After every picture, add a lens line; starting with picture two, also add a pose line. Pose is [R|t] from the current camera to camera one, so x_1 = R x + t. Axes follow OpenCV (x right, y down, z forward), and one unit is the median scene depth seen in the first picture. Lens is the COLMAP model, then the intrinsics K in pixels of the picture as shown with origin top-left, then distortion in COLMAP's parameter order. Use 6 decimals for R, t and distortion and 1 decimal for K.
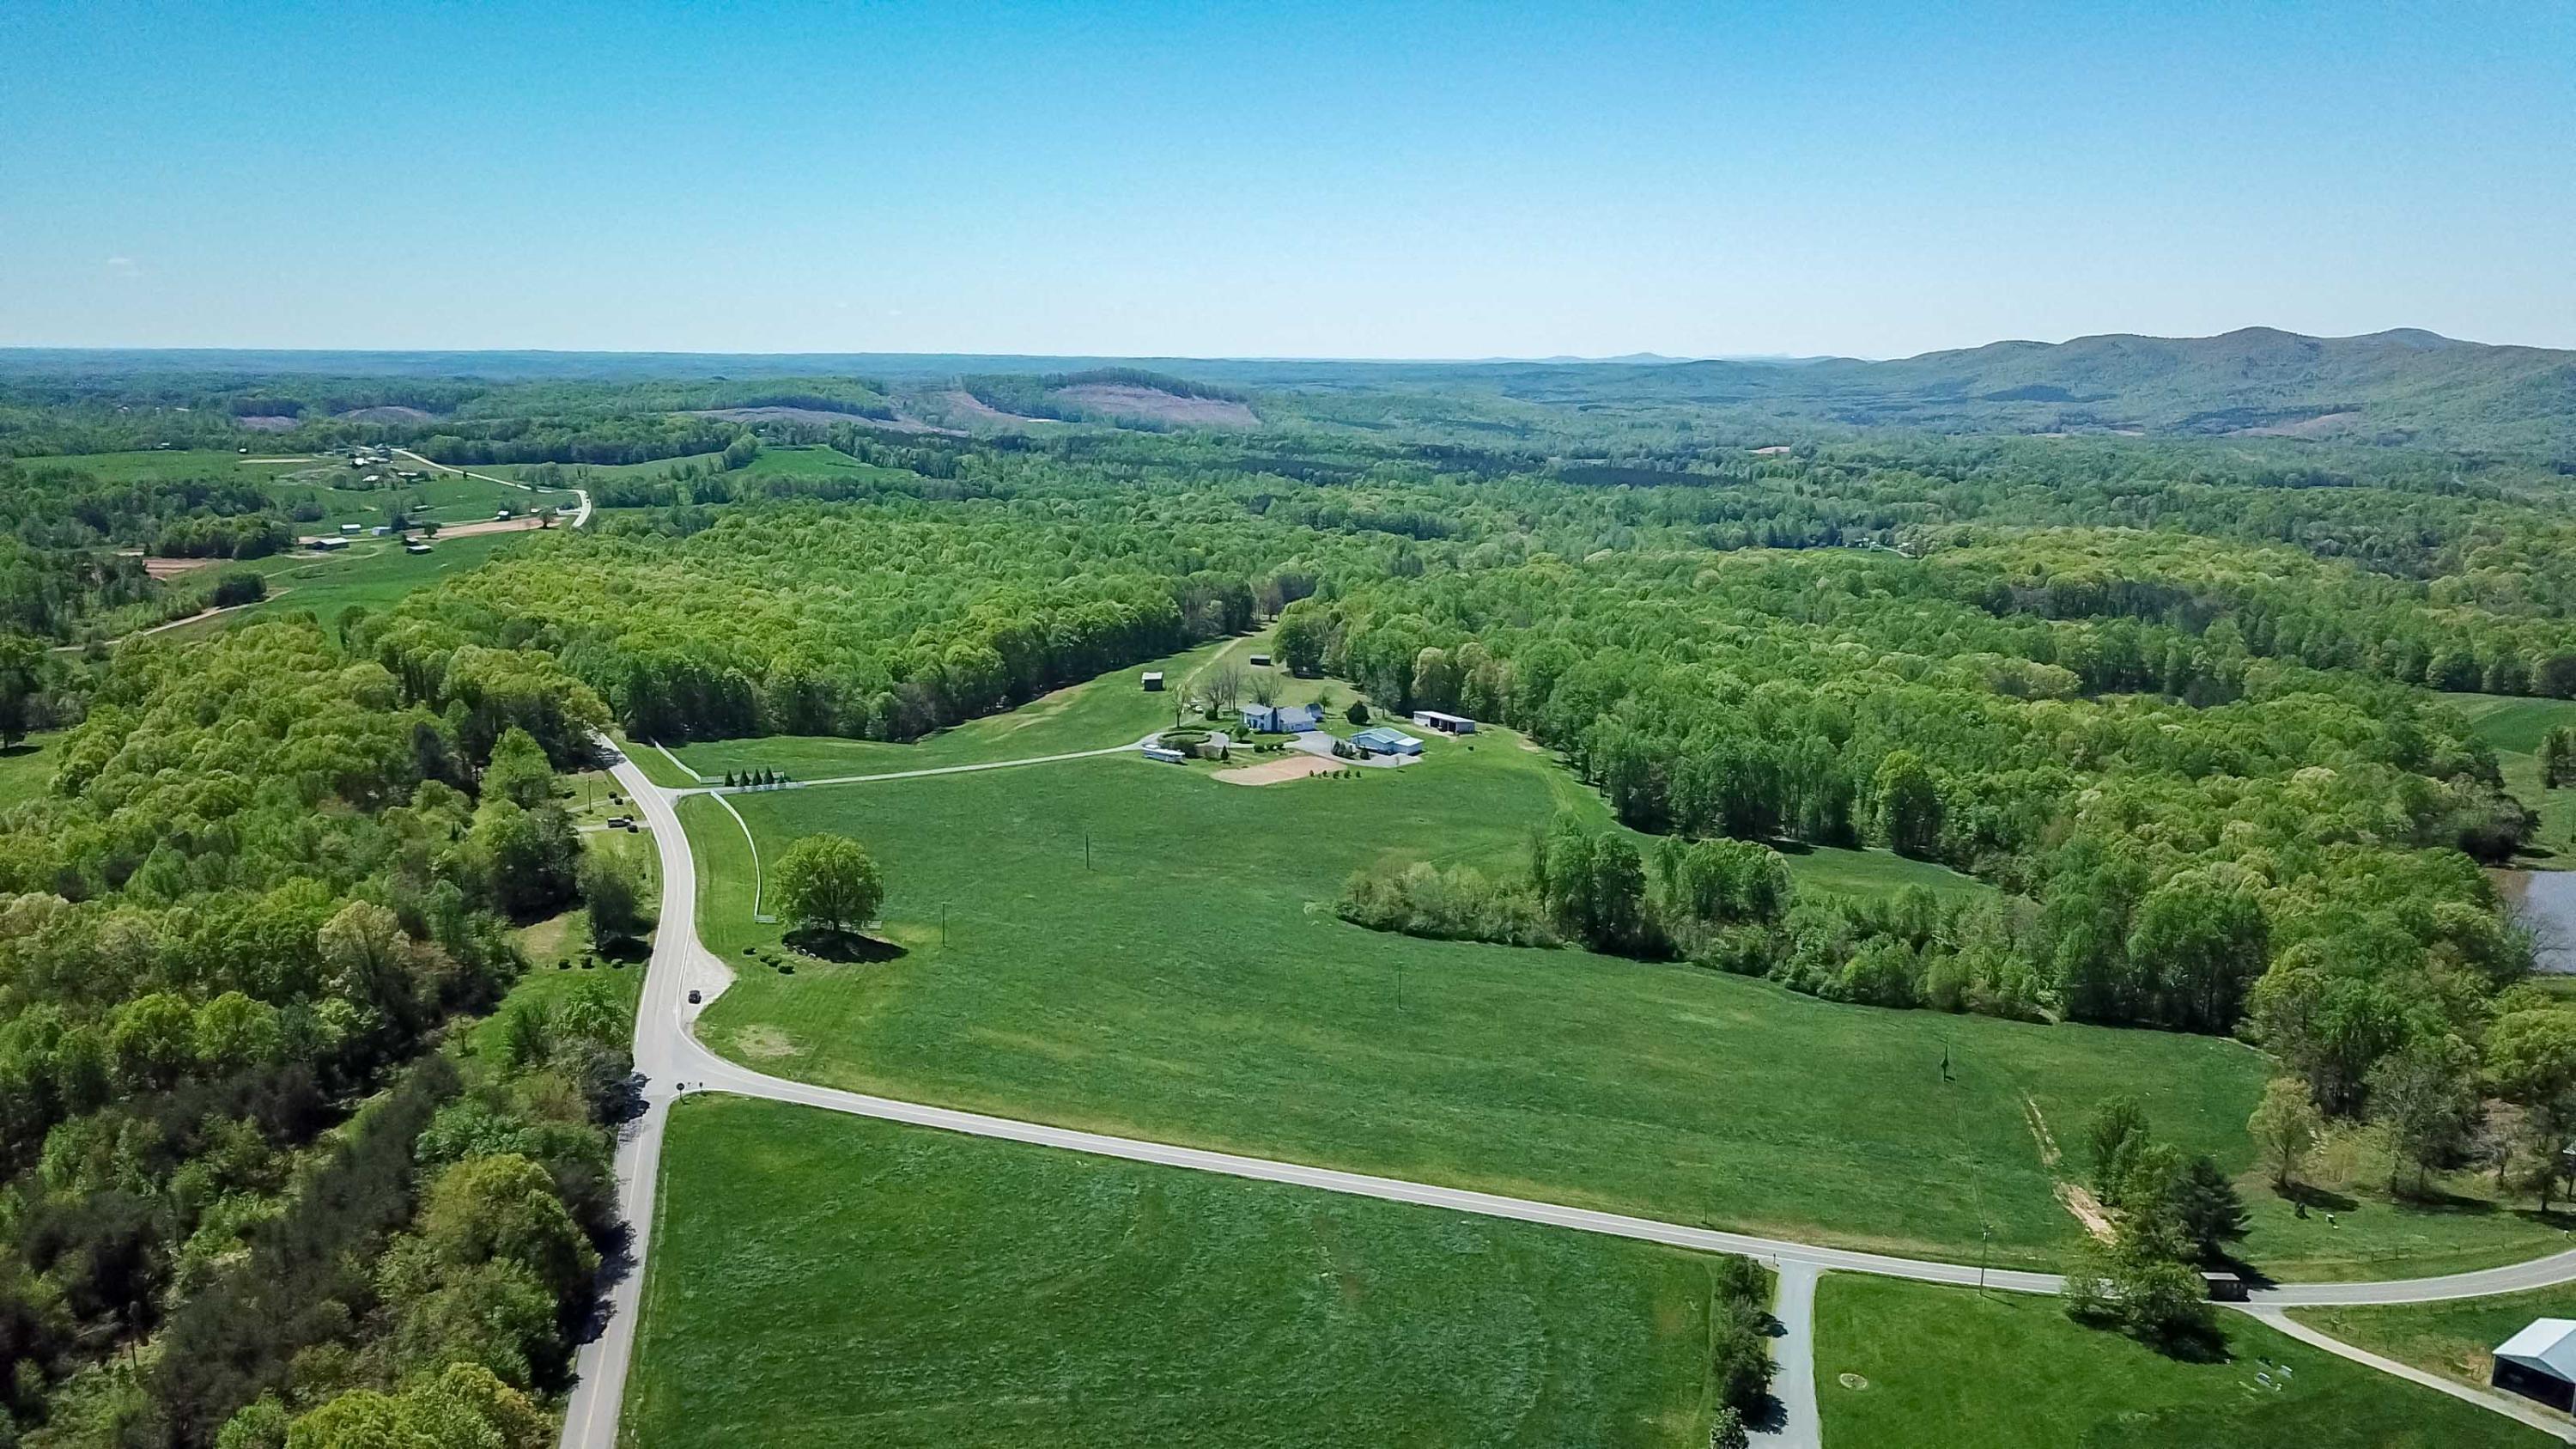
lens RADIAL K [[1961.2, 0, 1288.0], [0, 1961.2, 724.5], [0, 0, 1]] dist [0.037066, -0.063283]
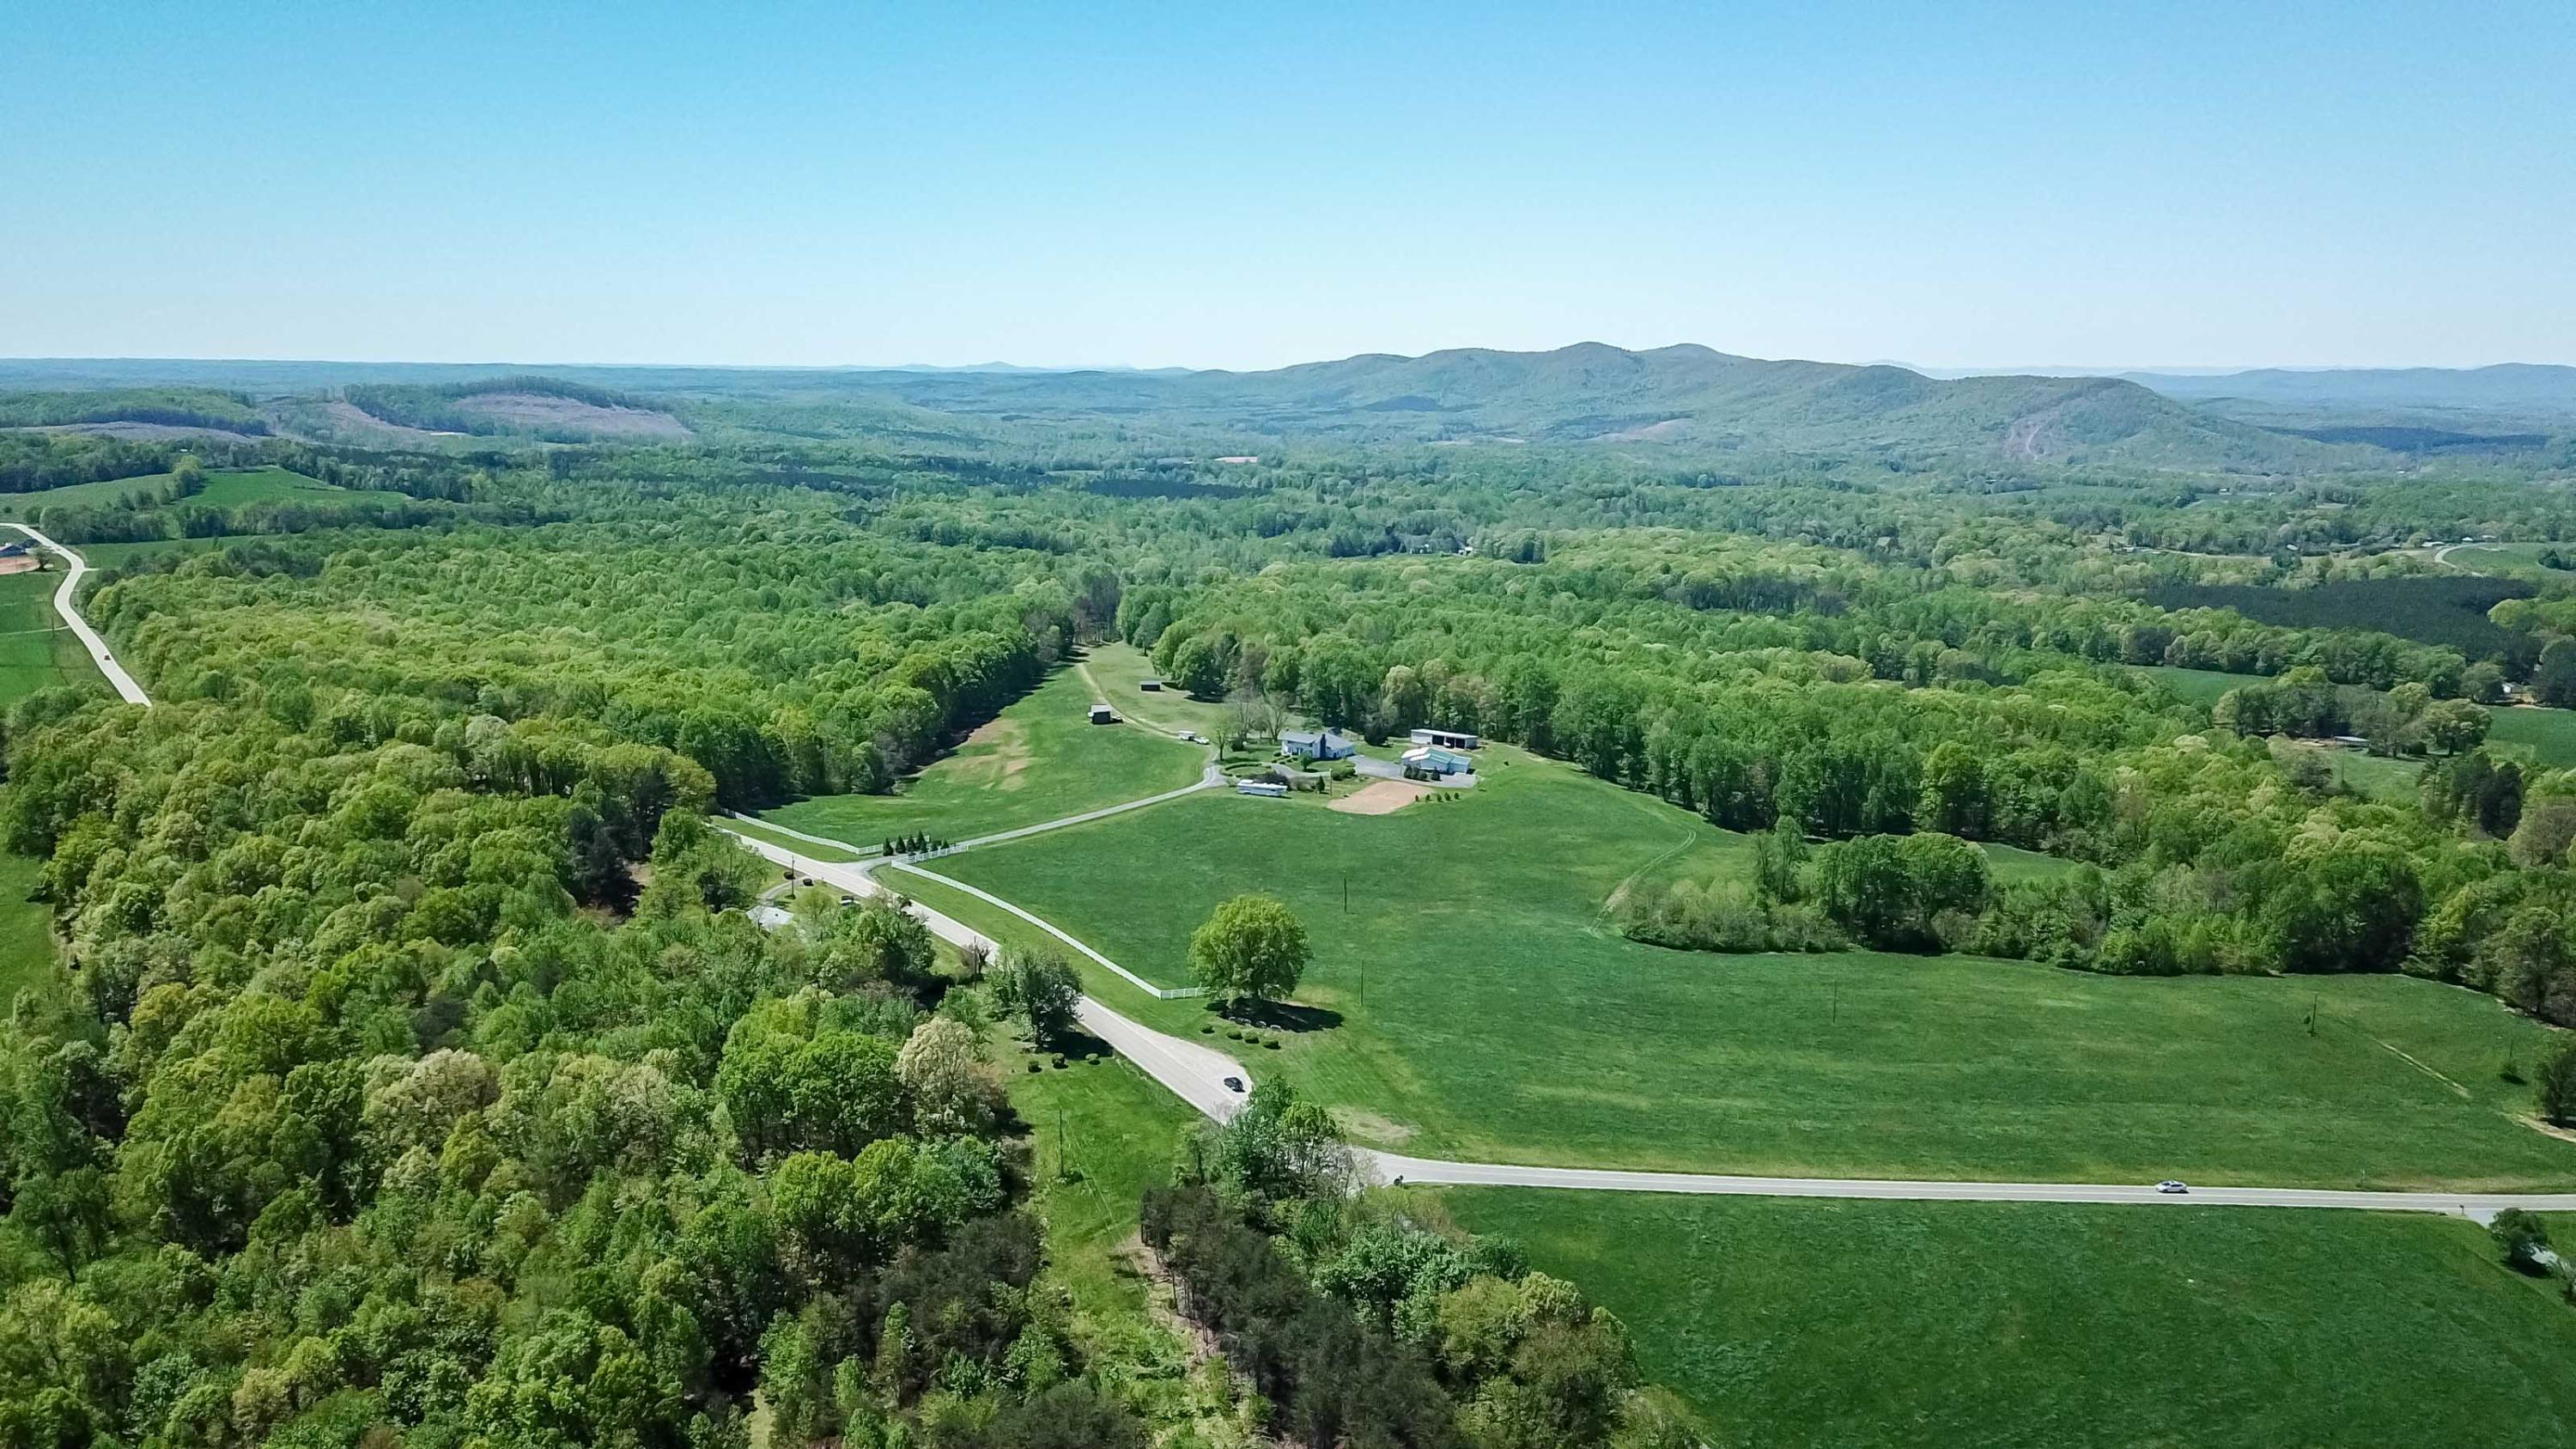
lens RADIAL K [[1961.2, 0, 1288.0], [0, 1961.2, 724.5], [0, 0, 1]] dist [0.037066, -0.063283]
pose [[0.946289, -0.054590, 0.318681, -0.204622], [0.055871, 0.998425, 0.005125, -0.011867], [-0.318458, 0.012955, 0.947848, 0.046122]]
